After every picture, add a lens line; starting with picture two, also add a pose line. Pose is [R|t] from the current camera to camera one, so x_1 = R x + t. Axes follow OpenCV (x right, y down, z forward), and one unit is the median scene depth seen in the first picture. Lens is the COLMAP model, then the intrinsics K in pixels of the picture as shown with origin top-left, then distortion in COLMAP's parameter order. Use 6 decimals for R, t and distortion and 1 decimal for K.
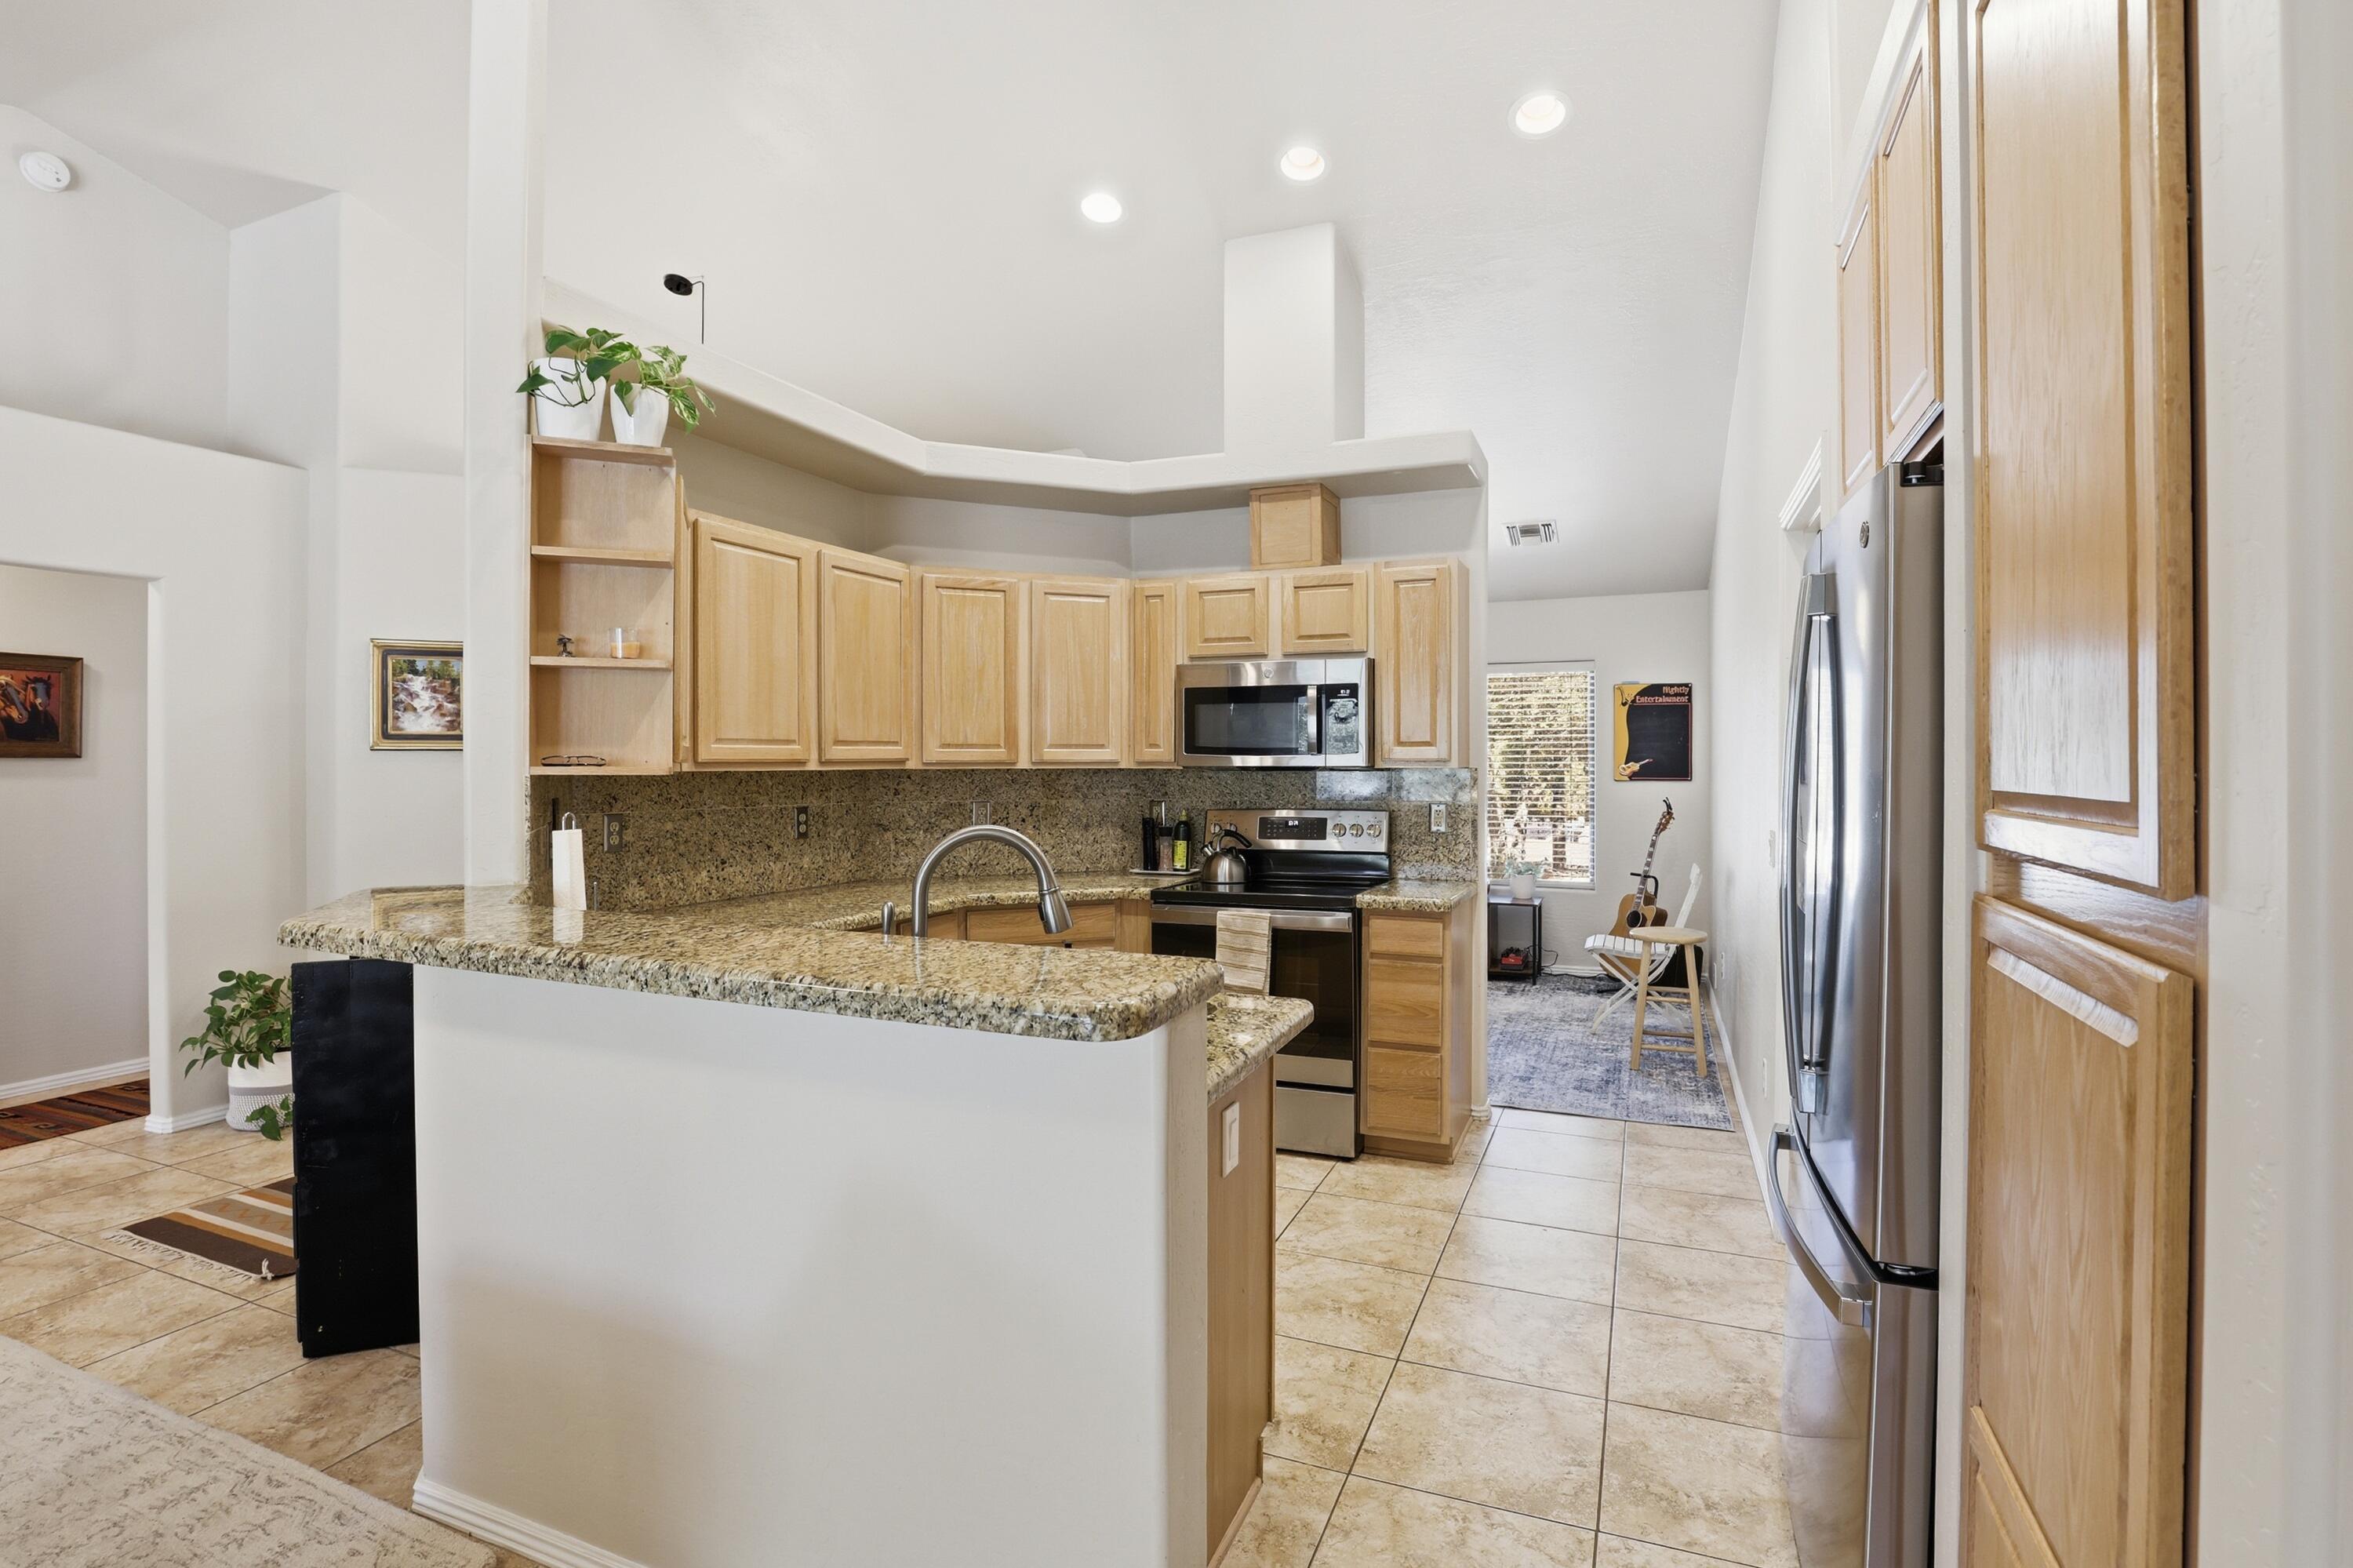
lens RADIAL K [[1135.2, 0, 1182.1], [0, 1135.2, 766.7], [0, 0, 1]] dist [-0.022218, 0.000350]
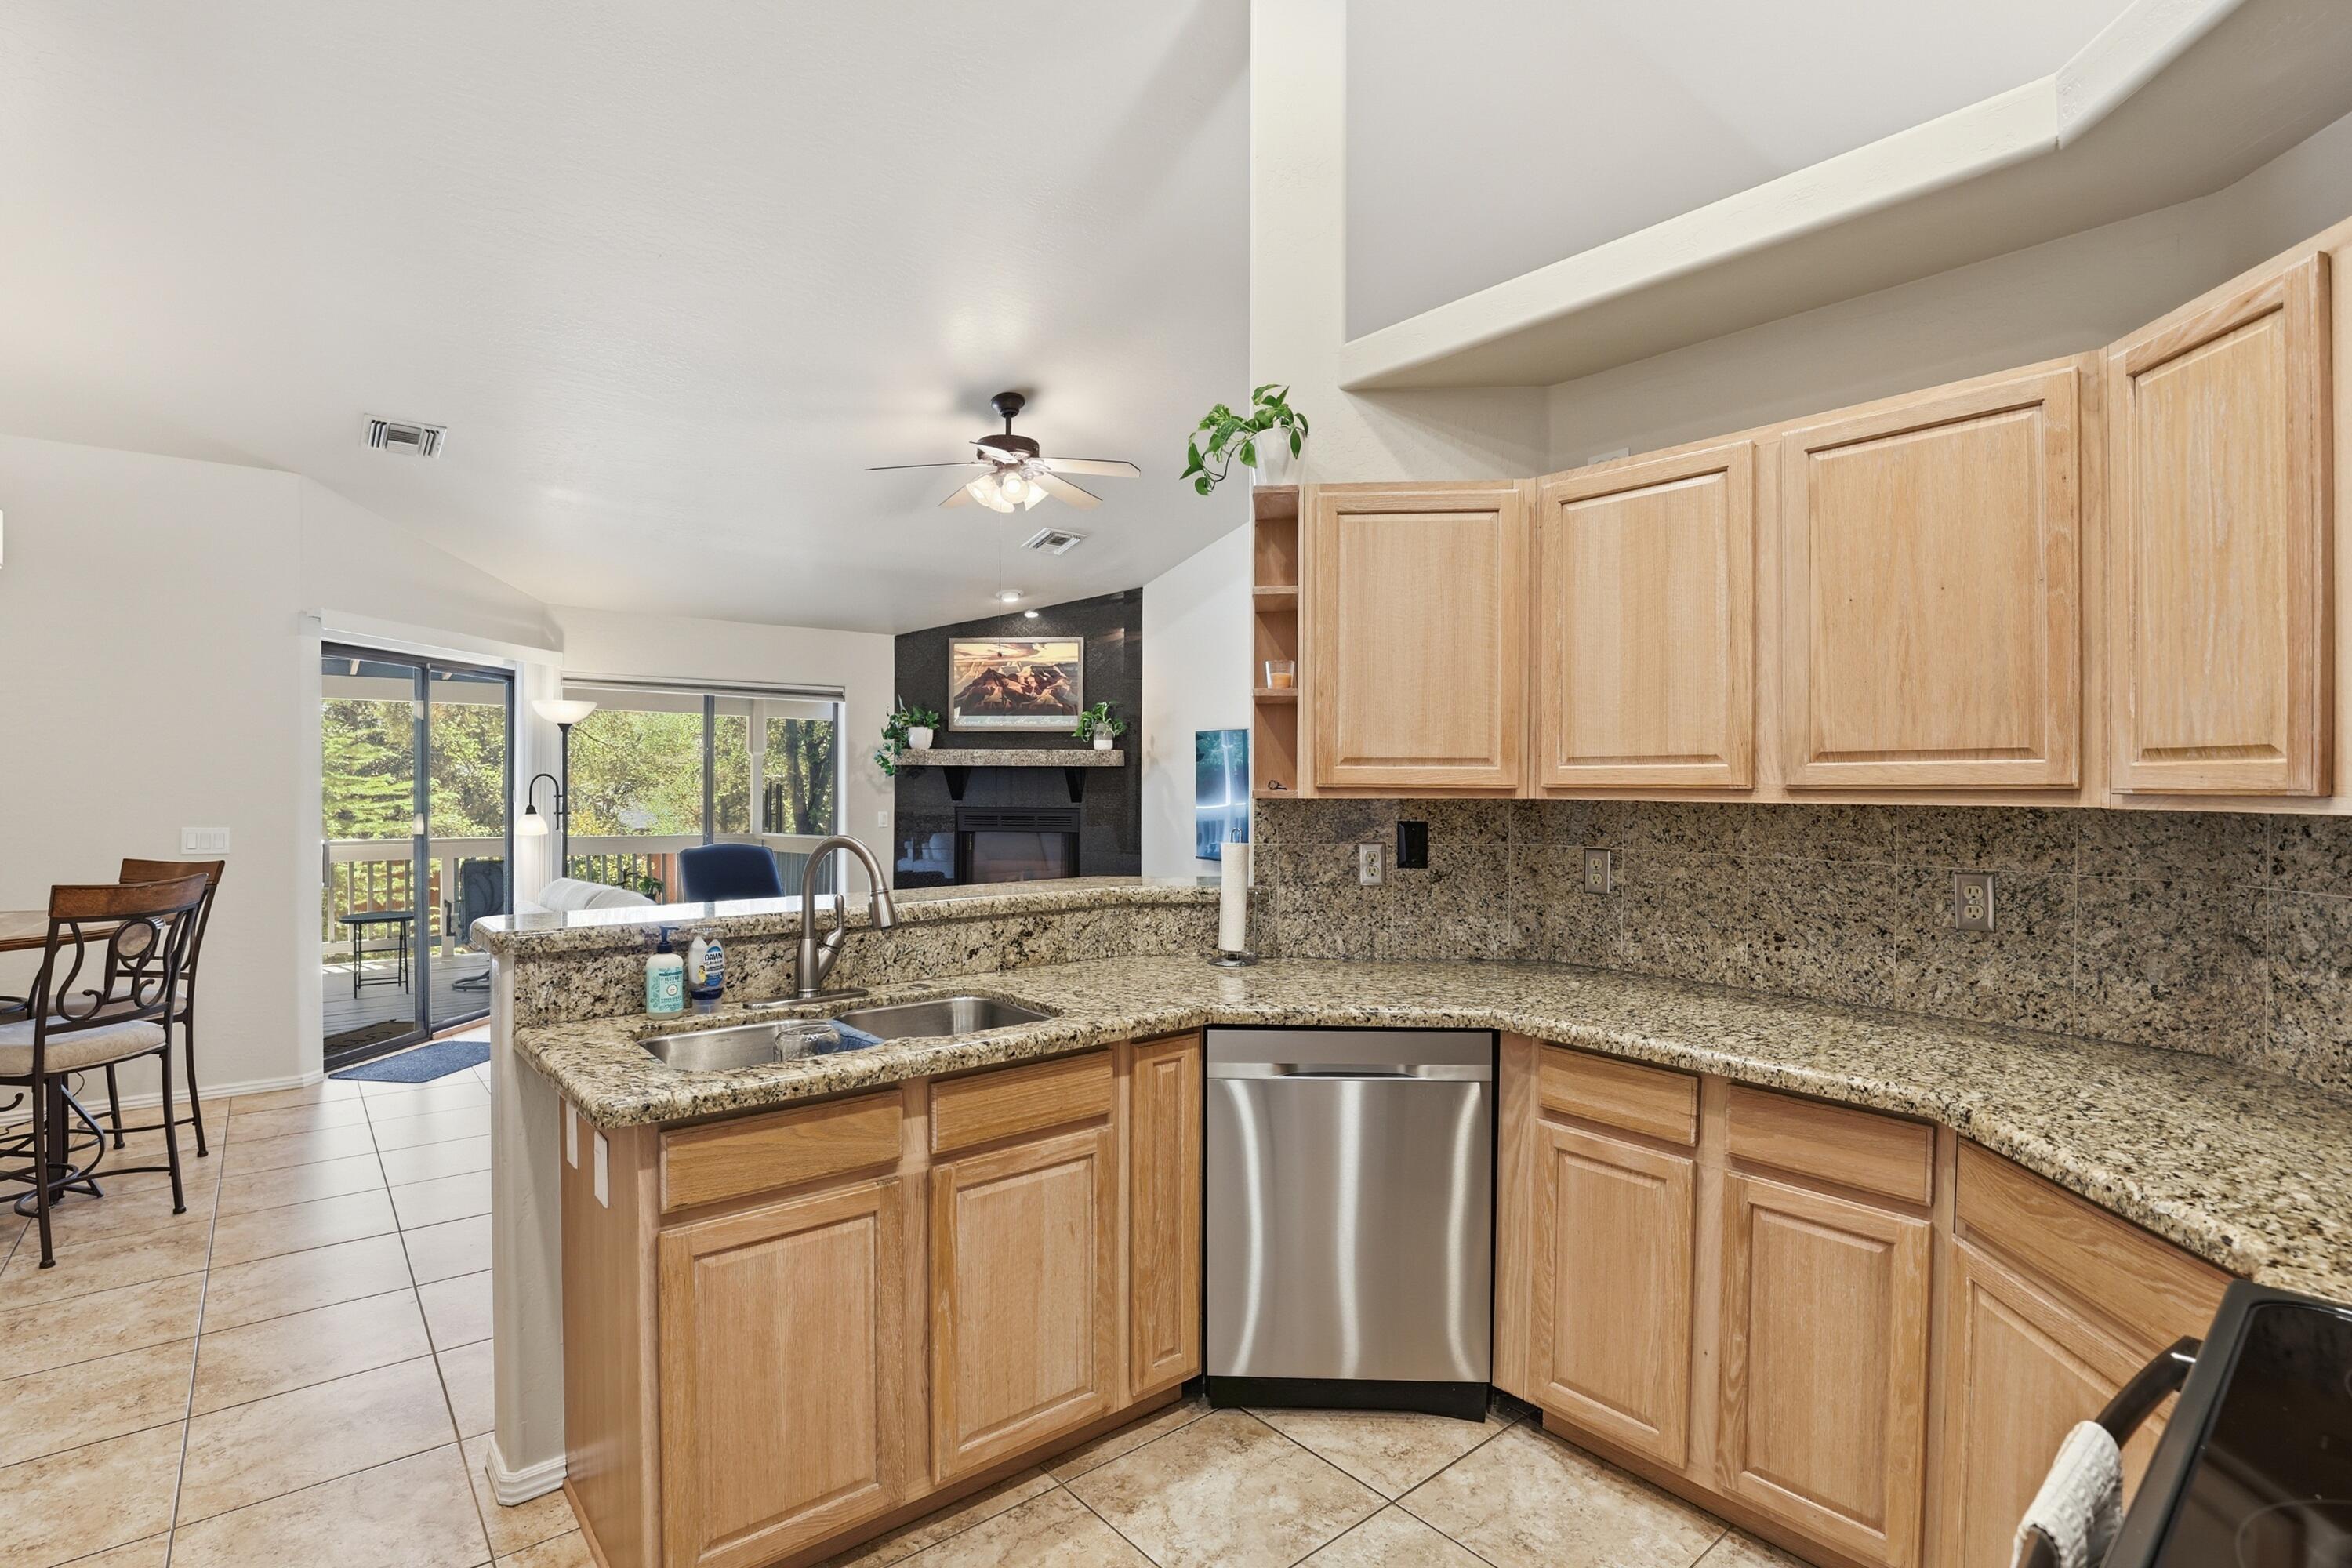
lens RADIAL K [[1113.4, 0, 1176.0], [0, 1113.4, 784.0], [0, 0, 1]] dist [-0.025154, 0.000472]
pose [[-0.462560, -0.001060, -0.886587, 0.313489], [-0.009636, 0.999946, 0.003832, -0.005812], [0.886535, 0.010316, -0.462546, 0.898606]]
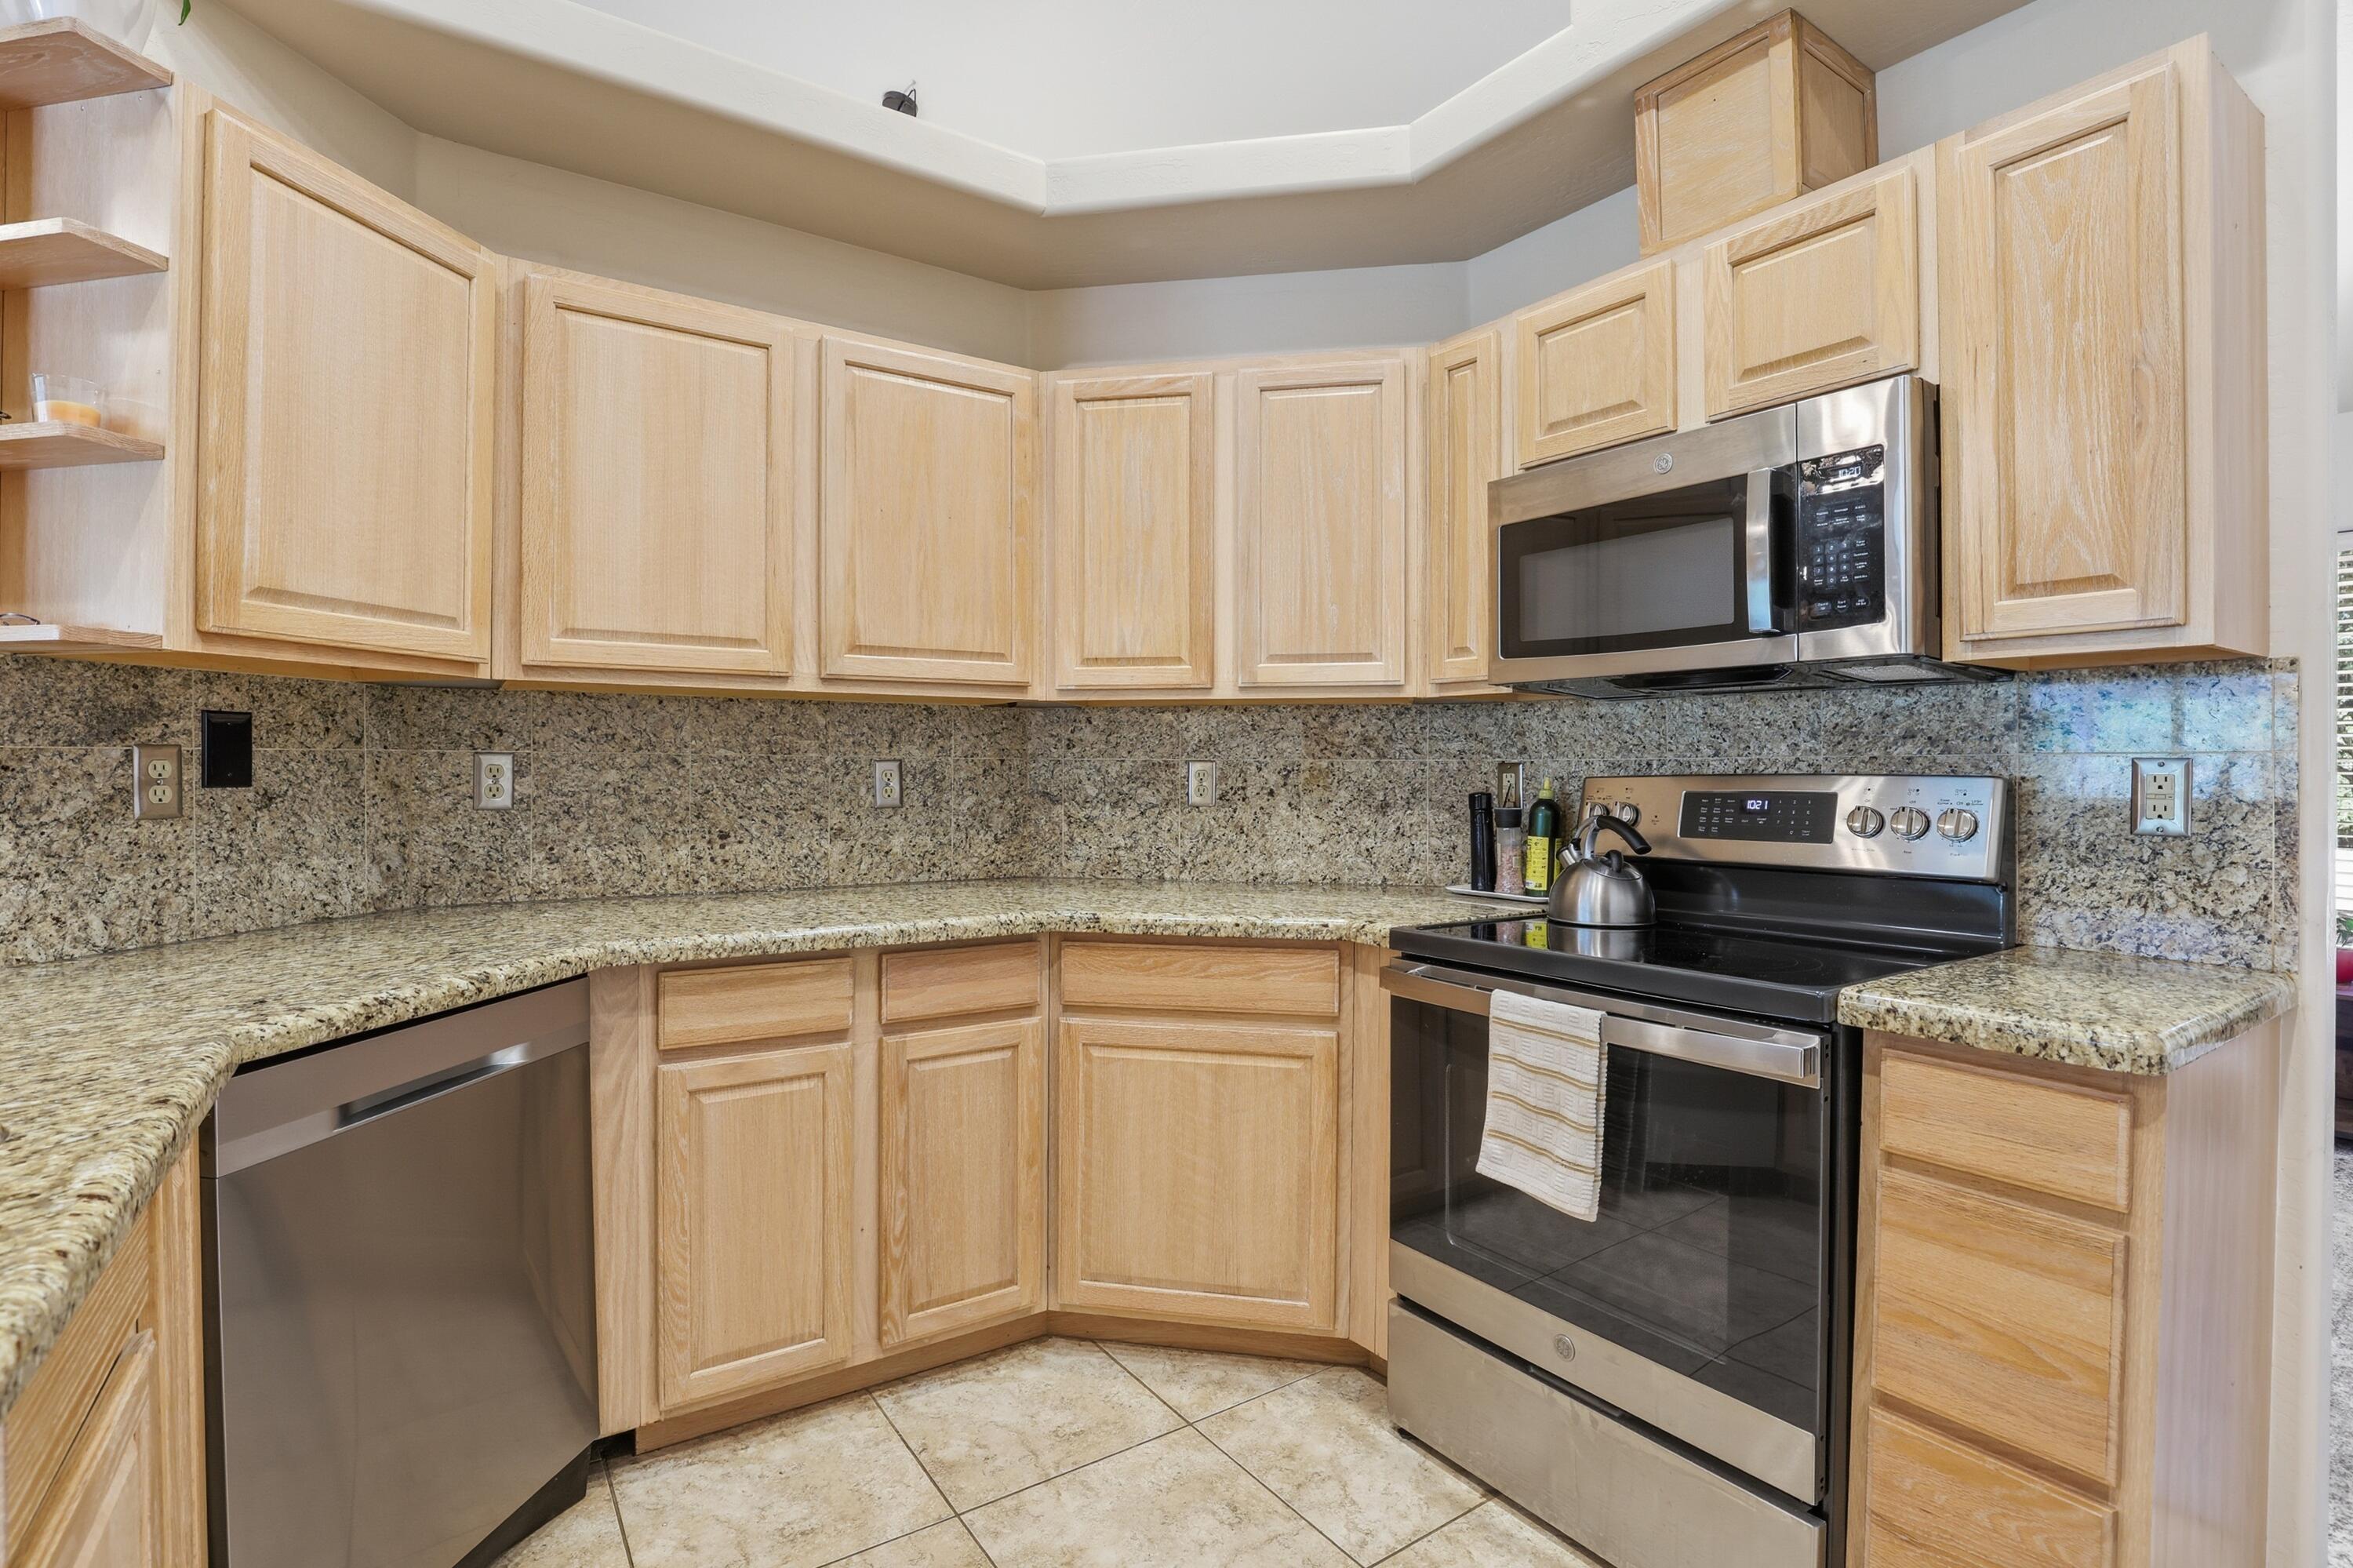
lens RADIAL K [[1109.1, 0, 1180.5], [0, 1109.1, 766.9], [0, 0, 1]] dist [-0.026648, -0.000246]
pose [[0.837159, 0.002219, -0.546955, 0.159311], [-0.005603, 0.999974, -0.004519, 0.041476], [0.546931, 0.006848, 0.837150, 0.550063]]
